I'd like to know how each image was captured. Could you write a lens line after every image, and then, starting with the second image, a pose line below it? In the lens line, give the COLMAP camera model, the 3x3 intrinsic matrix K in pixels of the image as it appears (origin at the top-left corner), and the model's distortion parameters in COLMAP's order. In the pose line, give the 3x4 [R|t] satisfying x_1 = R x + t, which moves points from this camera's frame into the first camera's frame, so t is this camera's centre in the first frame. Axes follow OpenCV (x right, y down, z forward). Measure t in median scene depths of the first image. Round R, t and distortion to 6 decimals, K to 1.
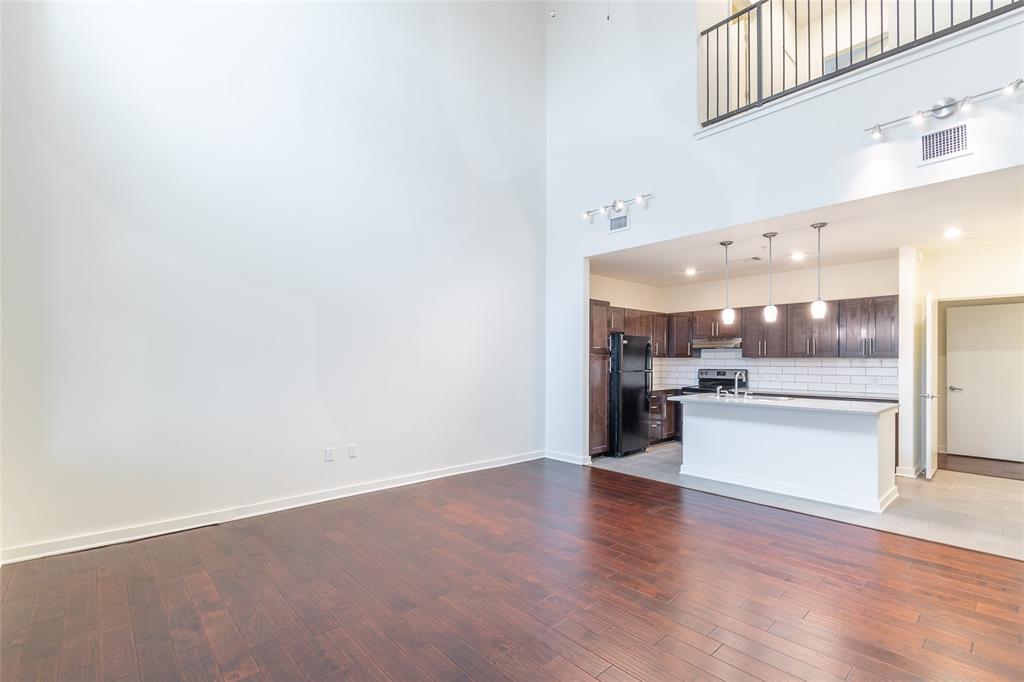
lens RADIAL K [[464.2, 0, 507.7], [0, 464.2, 354.3], [0, 0, 1]] dist [0.003488, -0.001517]
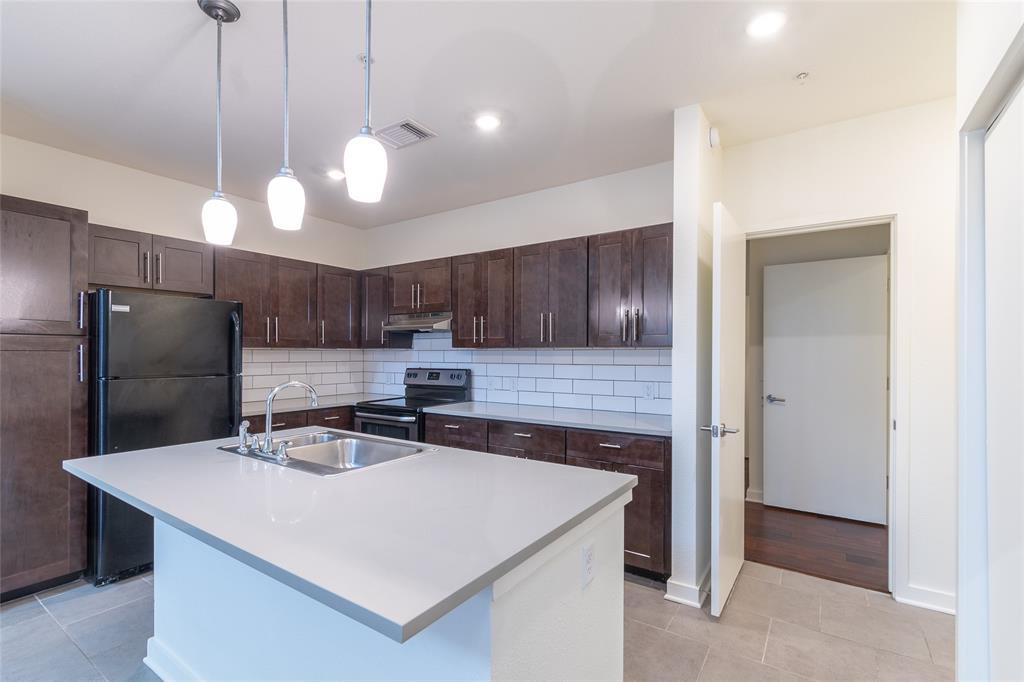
lens RADIAL K [[464.2, 0, 511.9], [0, 464.2, 350.0], [0, 0, 1]] dist [0.003488, -0.001517]
pose [[0.970536, -0.000448, 0.240957, 0.464700], [-0.001545, 0.999966, 0.008083, 0.005340], [-0.240952, -0.008217, 0.970502, 0.476168]]
